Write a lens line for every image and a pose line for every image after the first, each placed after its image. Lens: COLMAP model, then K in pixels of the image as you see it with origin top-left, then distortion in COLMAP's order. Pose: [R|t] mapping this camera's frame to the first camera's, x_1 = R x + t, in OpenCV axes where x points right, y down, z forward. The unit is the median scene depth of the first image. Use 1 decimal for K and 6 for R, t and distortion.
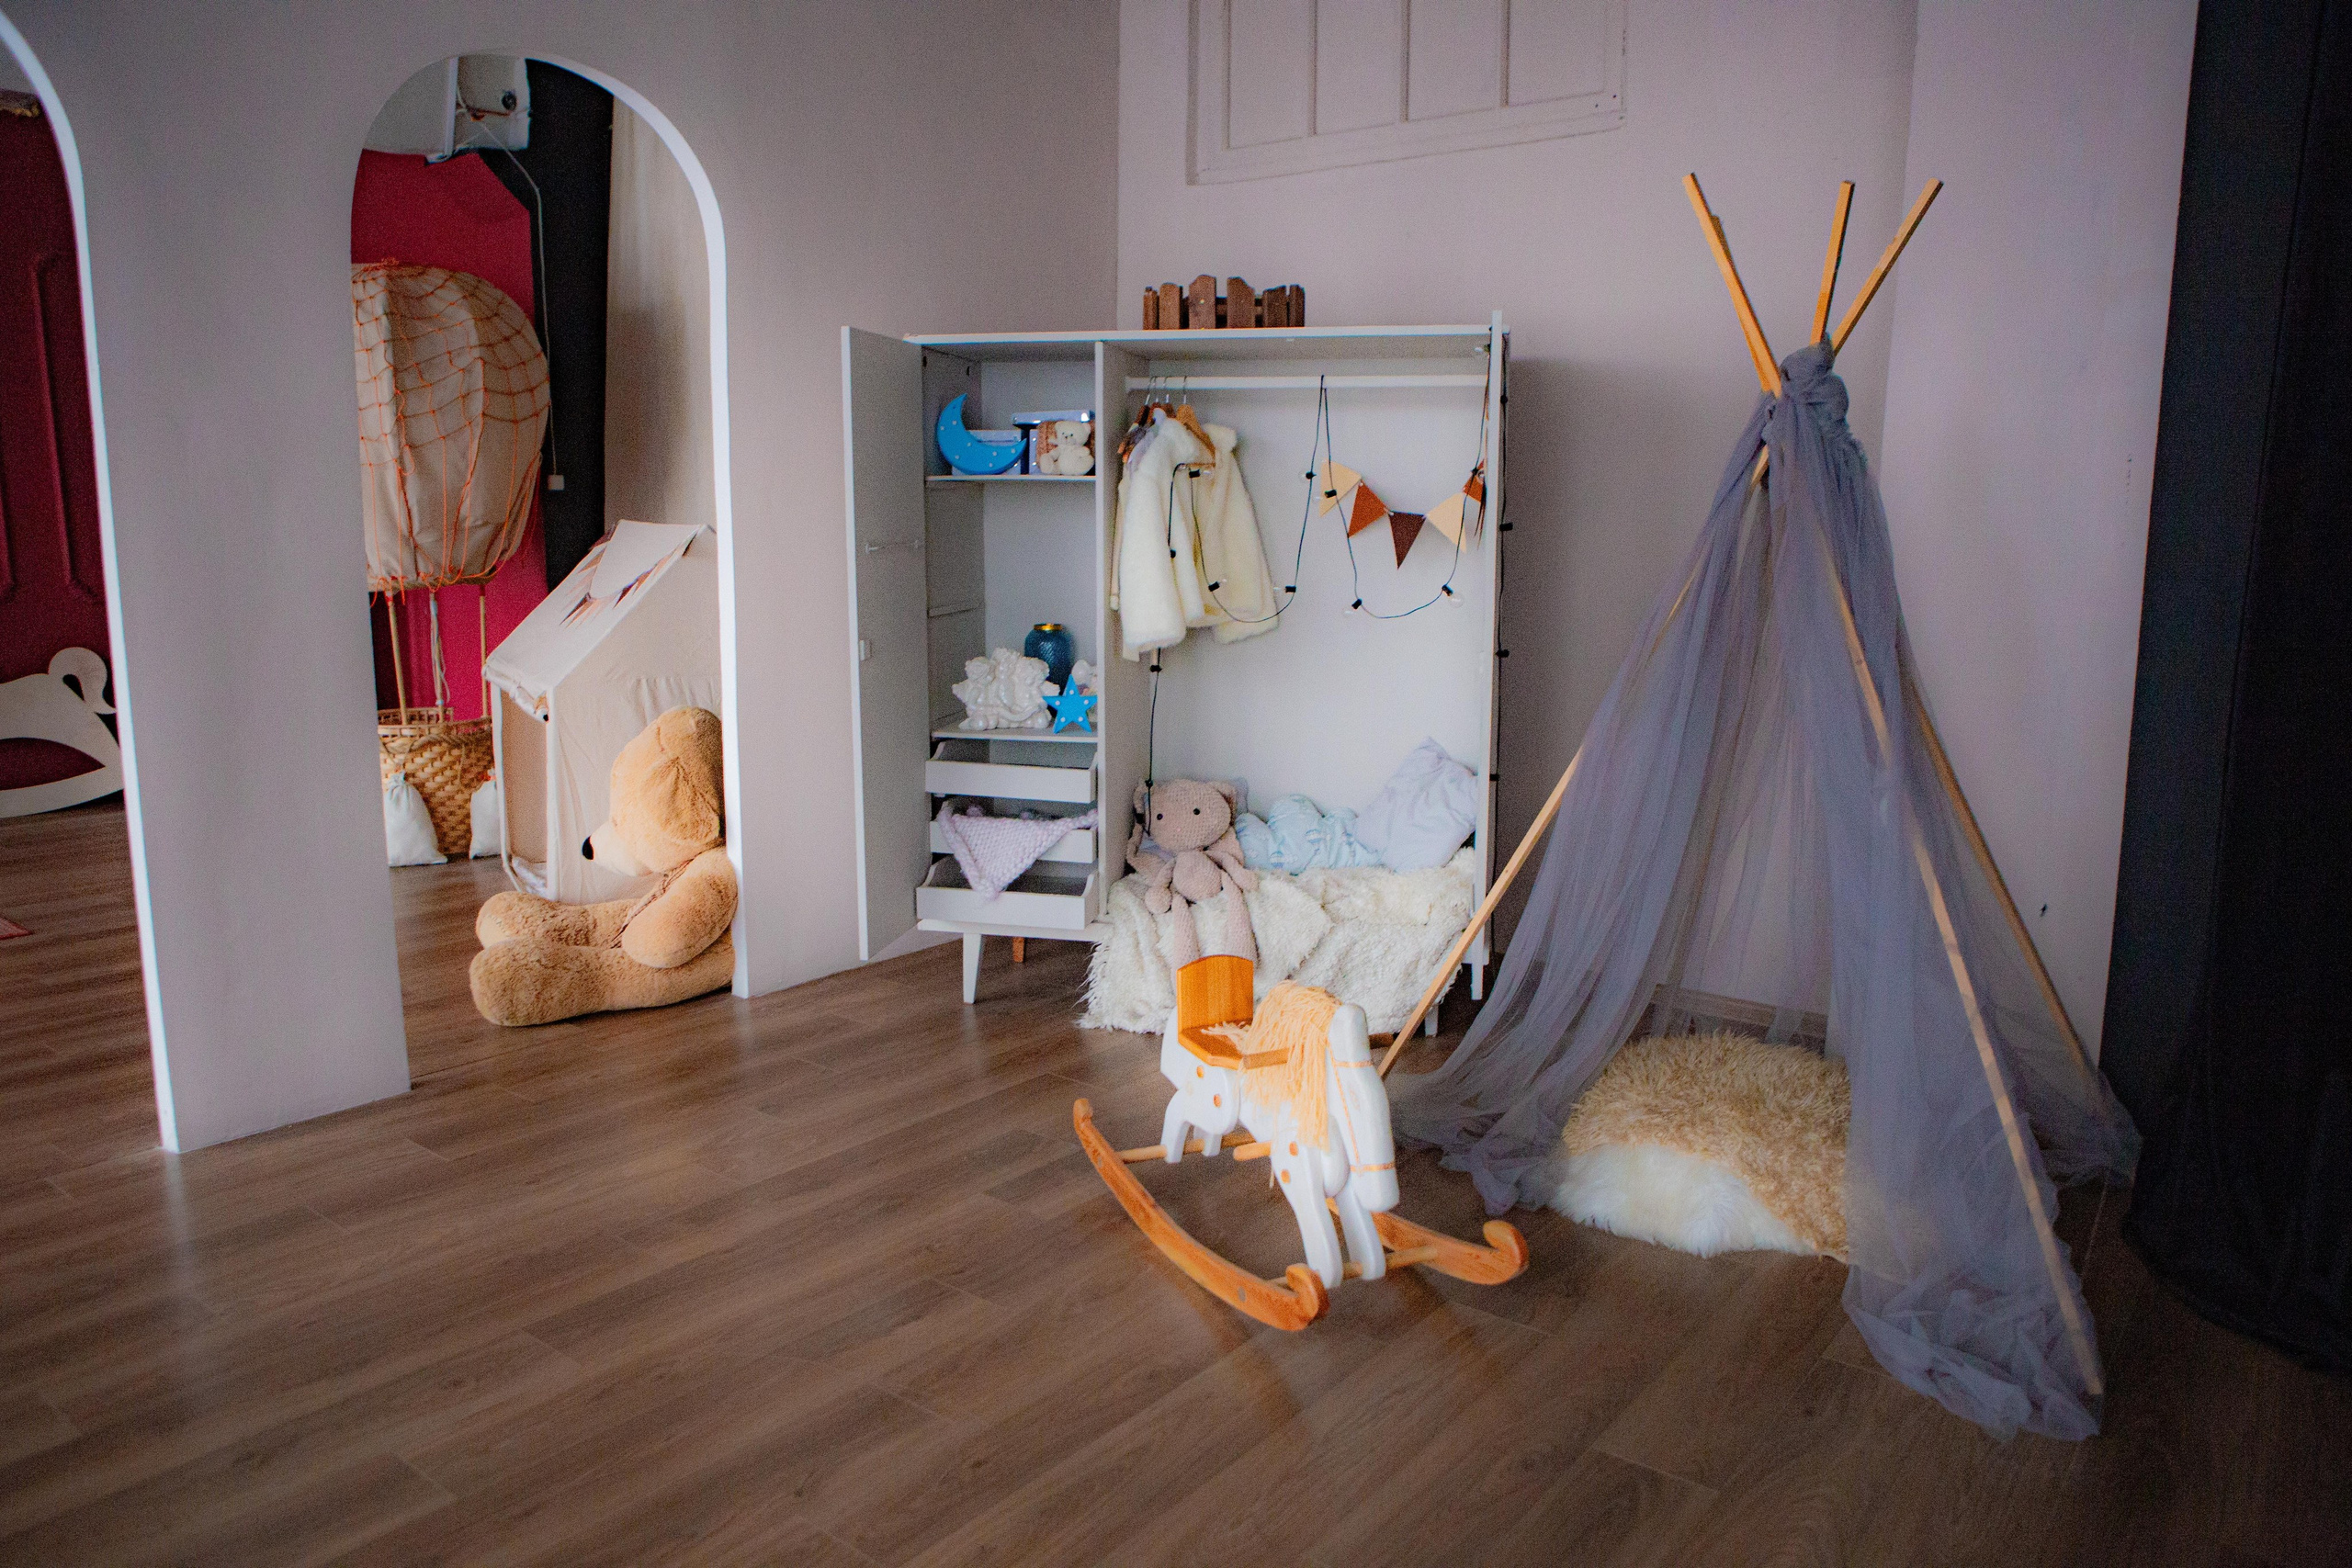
lens RADIAL K [[1610.7, 0, 1153.5], [0, 1610.7, 788.1], [0, 0, 1]] dist [-0.113085, 0.080037]
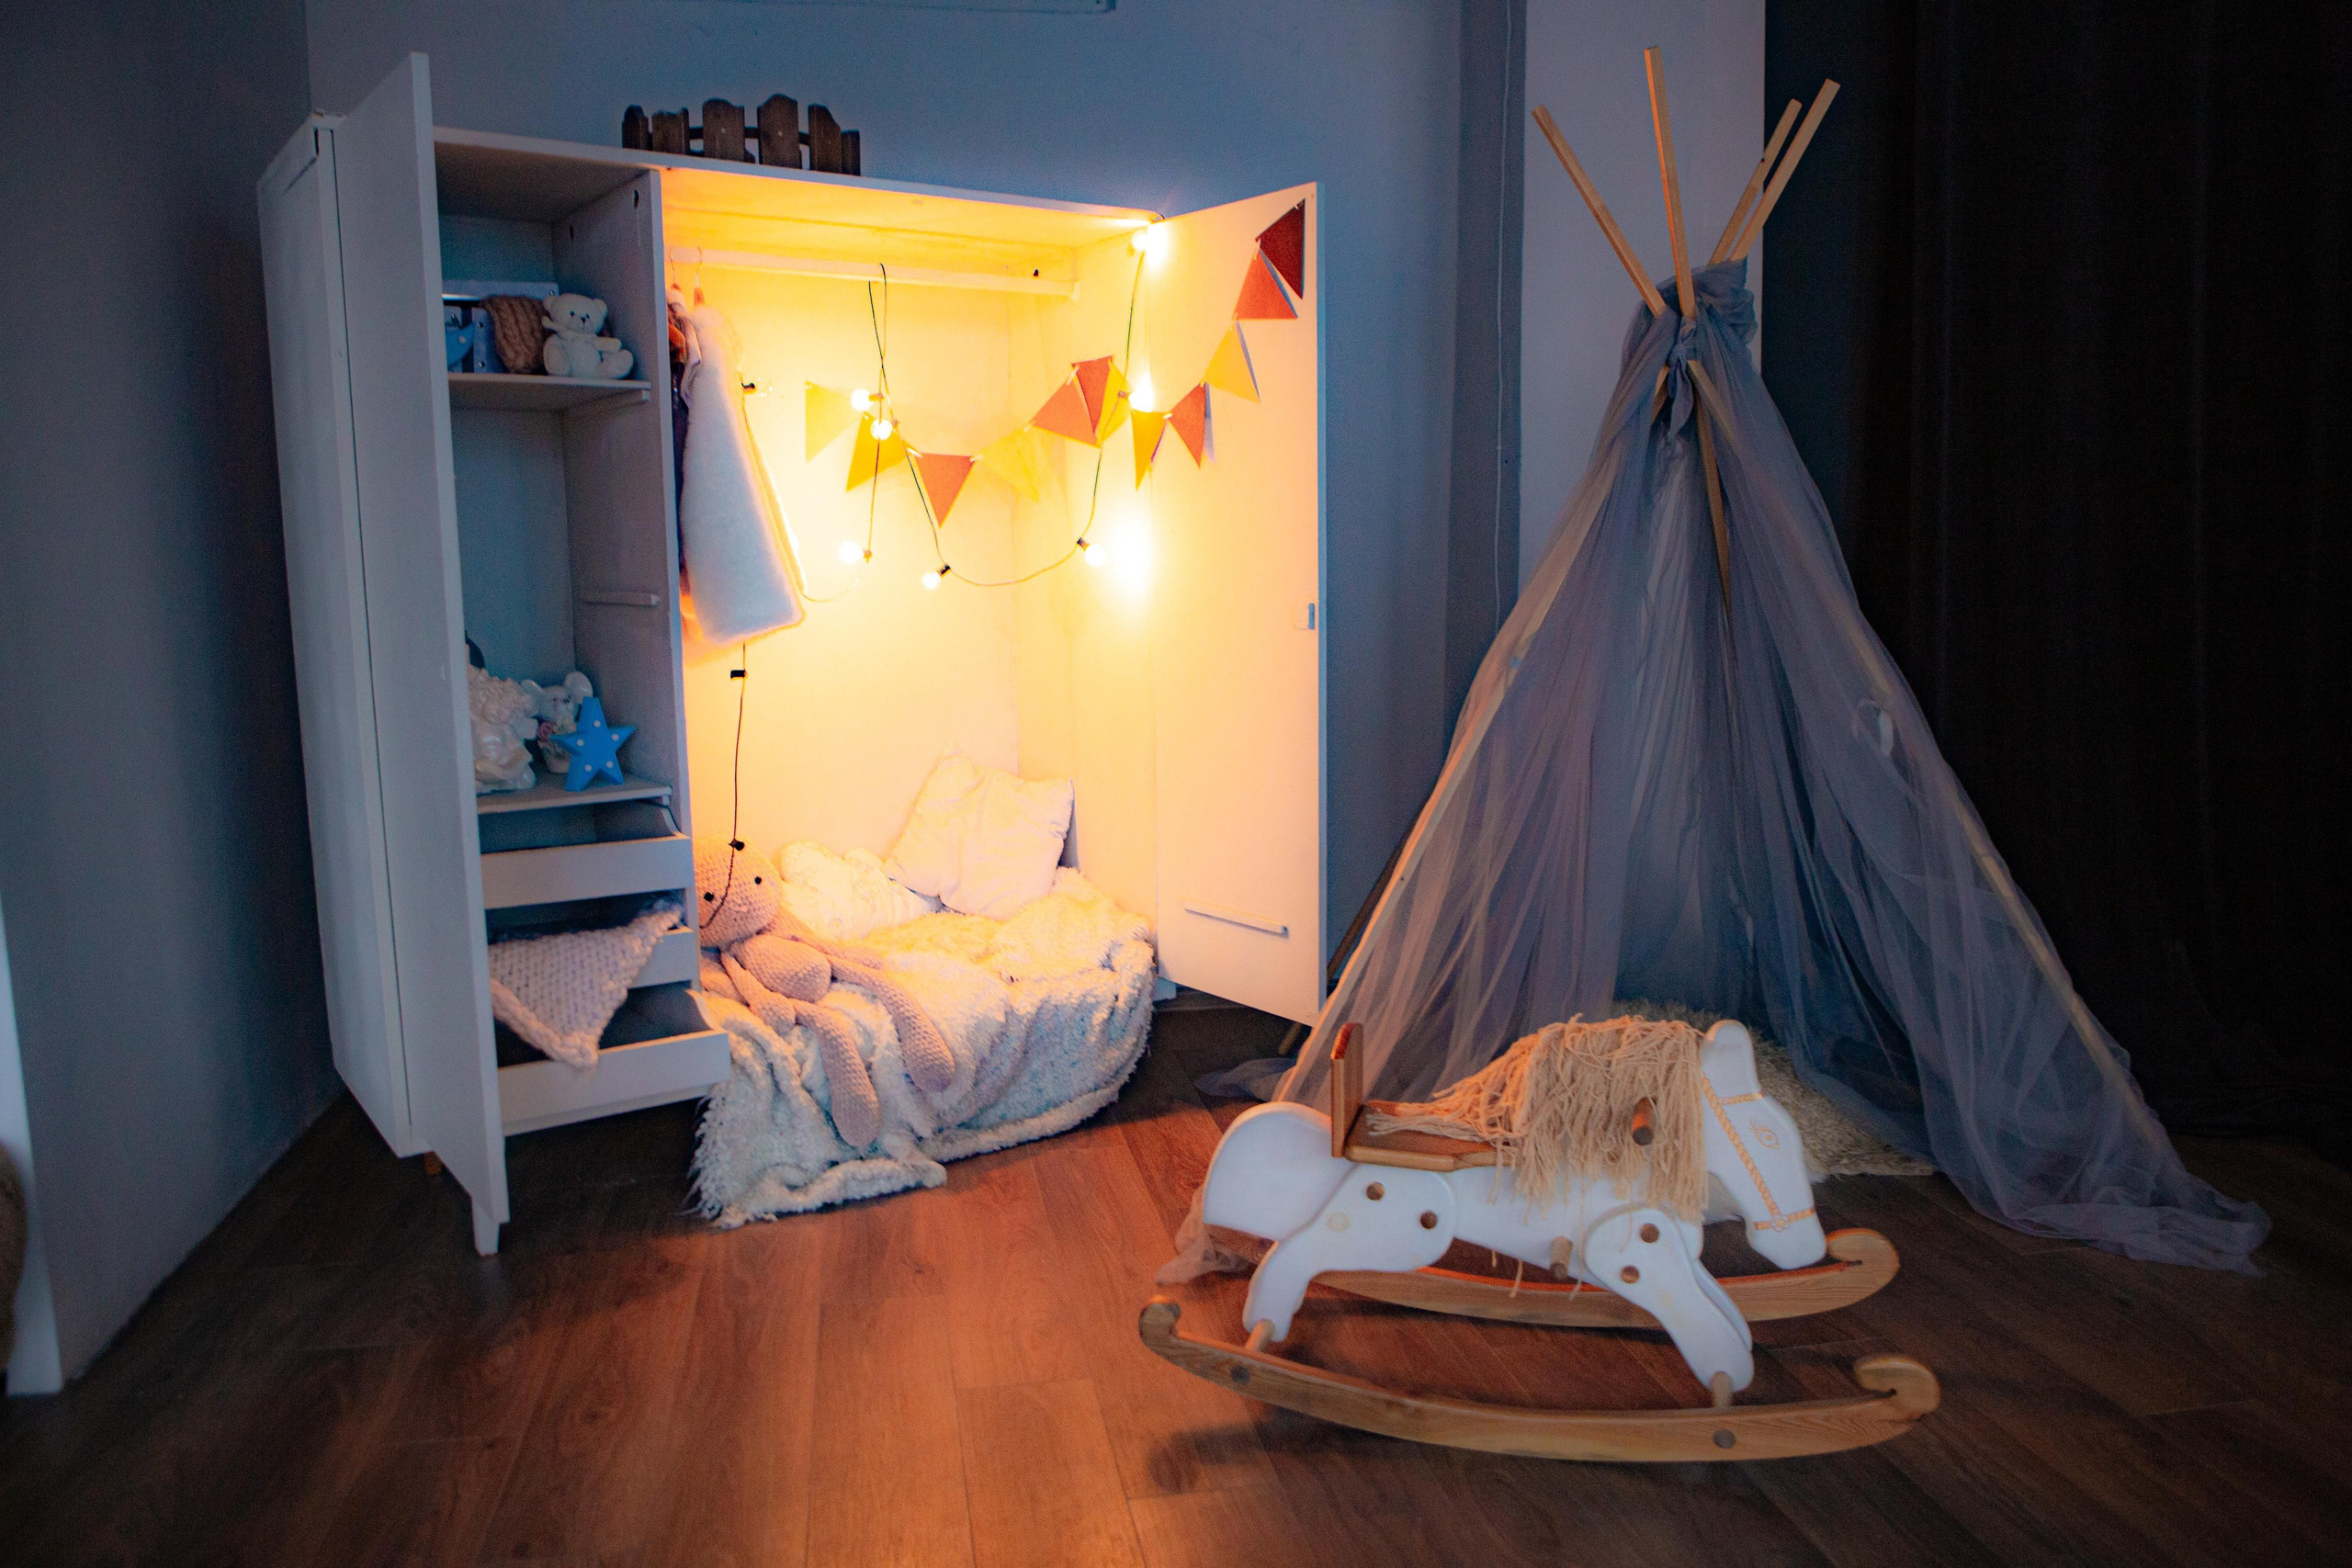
lens RADIAL K [[1662.8, 0, 1176.0], [0, 1662.8, 784.0], [0, 0, 1]] dist [-0.102764, 0.075167]
pose [[0.660691, -0.122628, 0.740573, -0.394695], [0.139060, 0.989485, 0.039785, -0.030672], [-0.737665, 0.076699, 0.670797, 0.406384]]
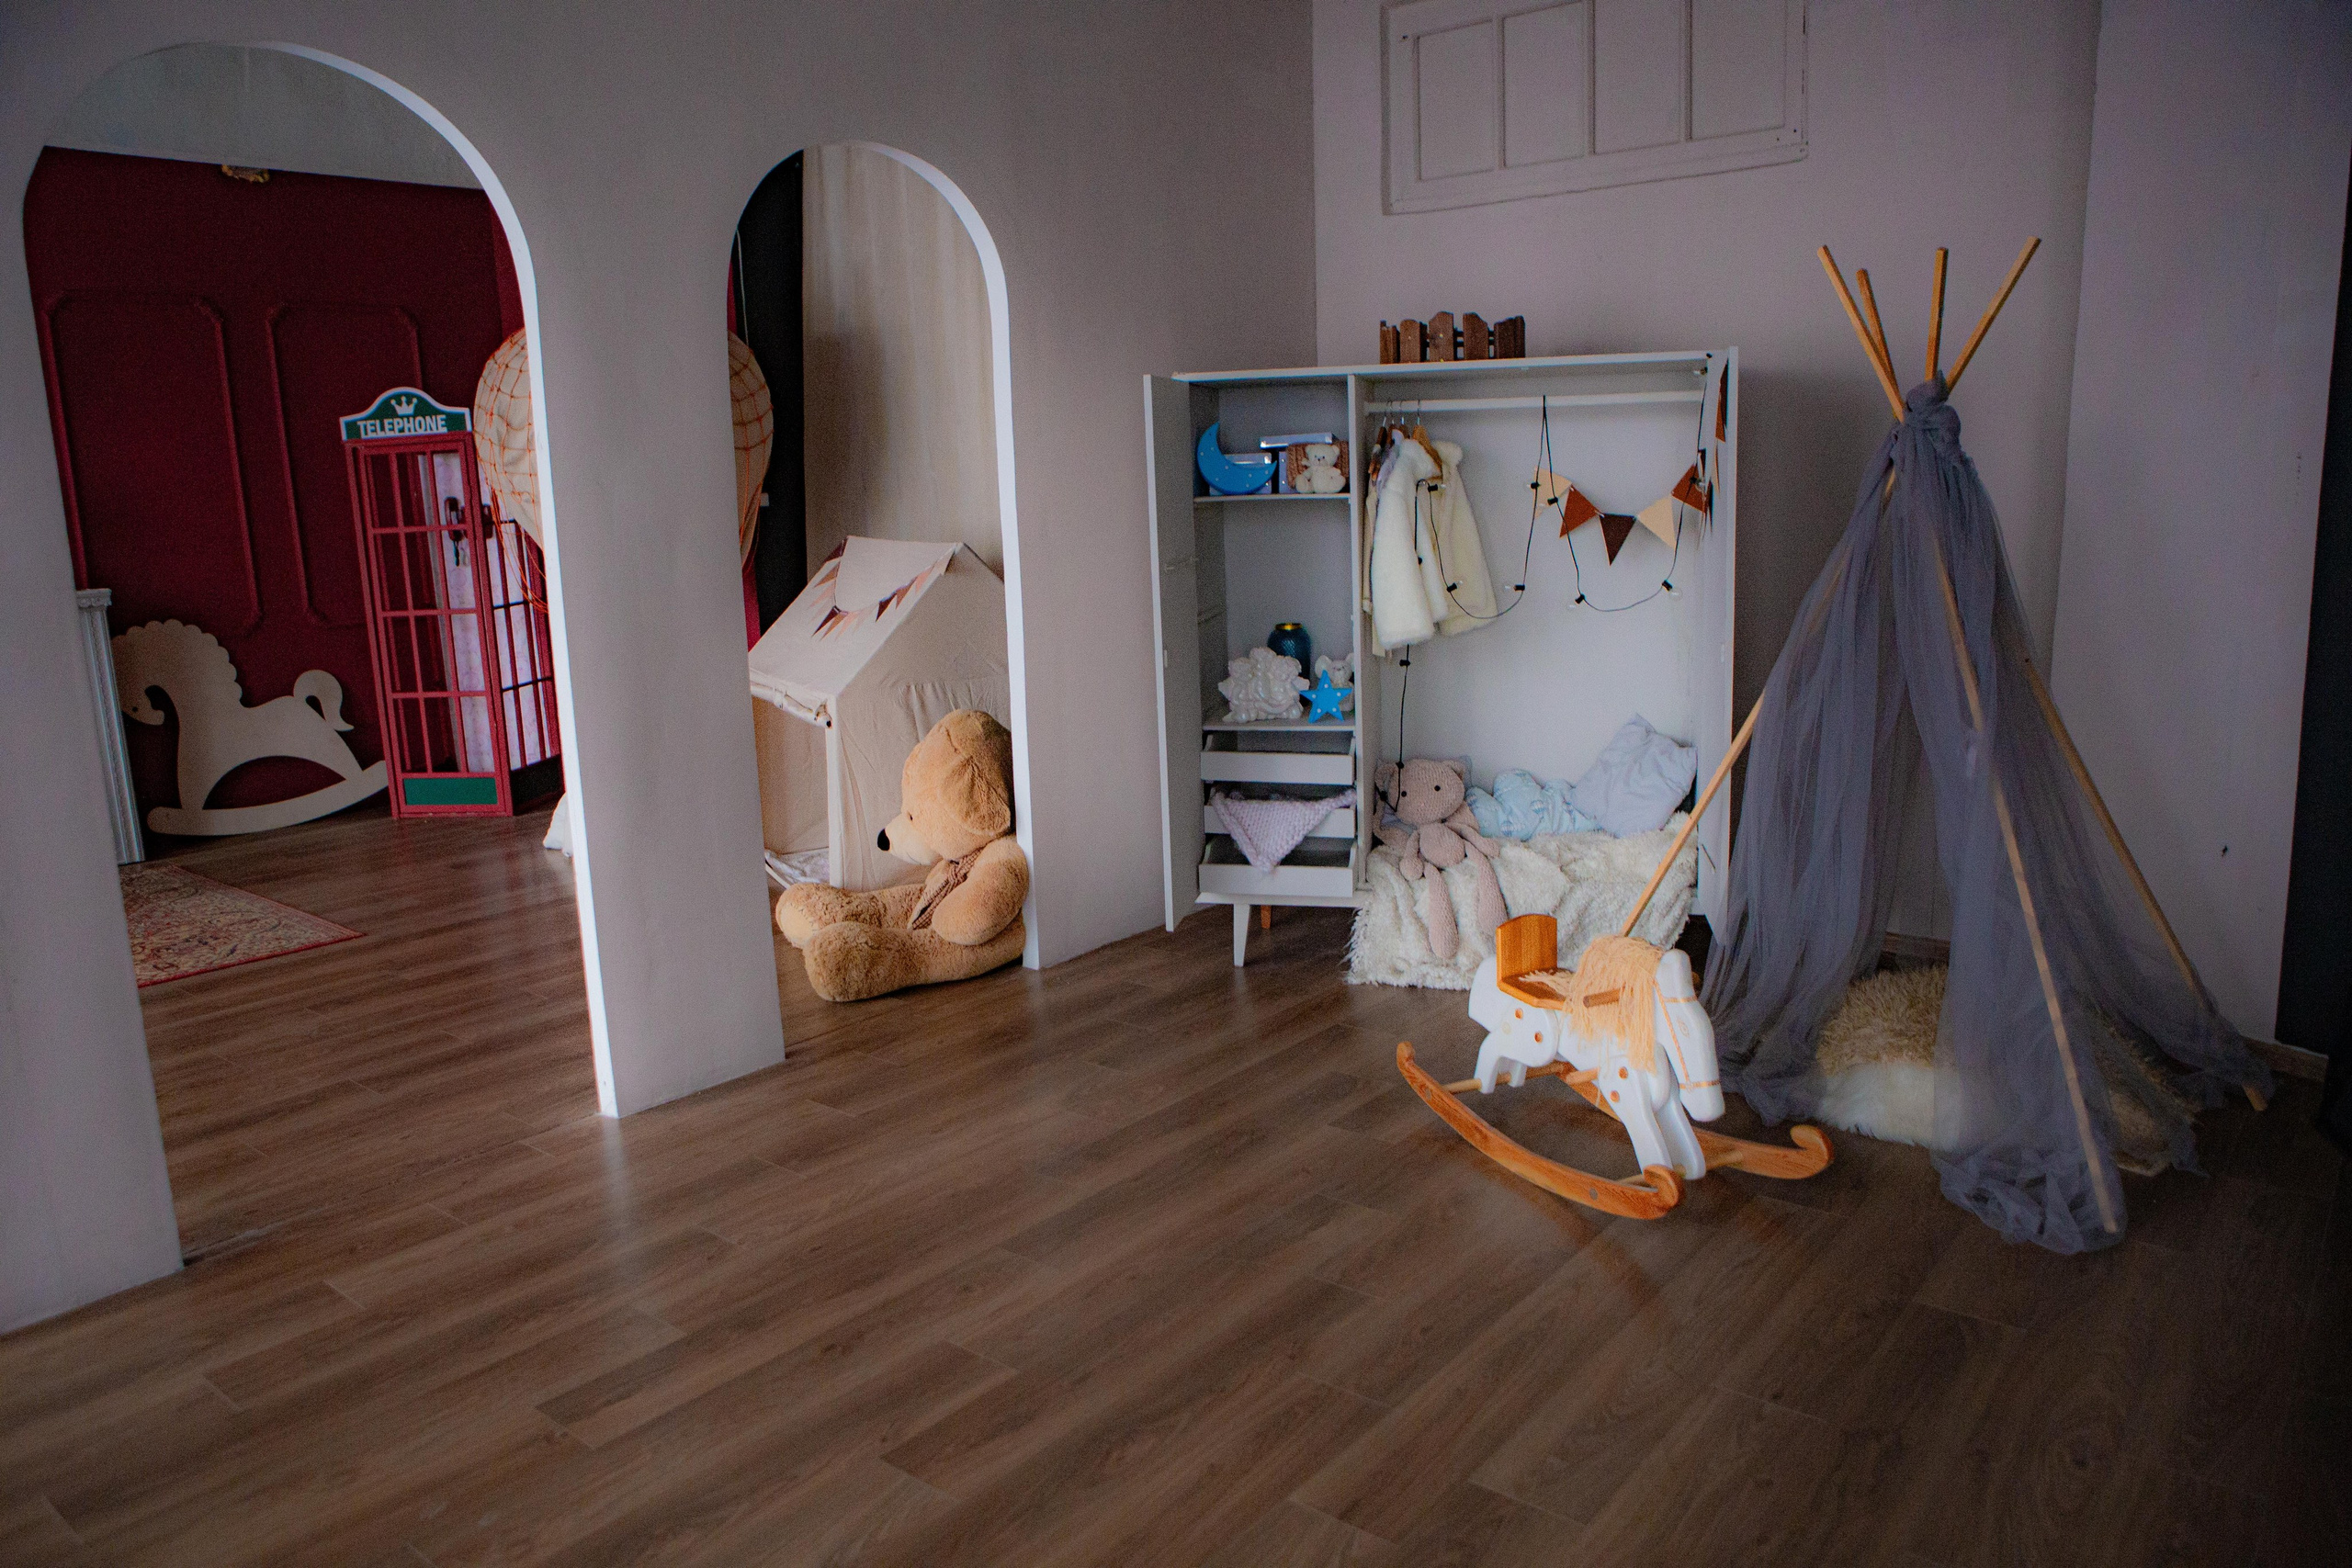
lens RADIAL K [[1610.7, 0, 1153.5], [0, 1610.7, 788.1], [0, 0, 1]] dist [-0.113085, 0.080037]
pose [[0.998891, -0.035817, -0.030570, -0.142893], [0.036434, 0.999138, 0.019871, -0.015584], [0.029832, -0.020962, 0.999335, -0.127565]]
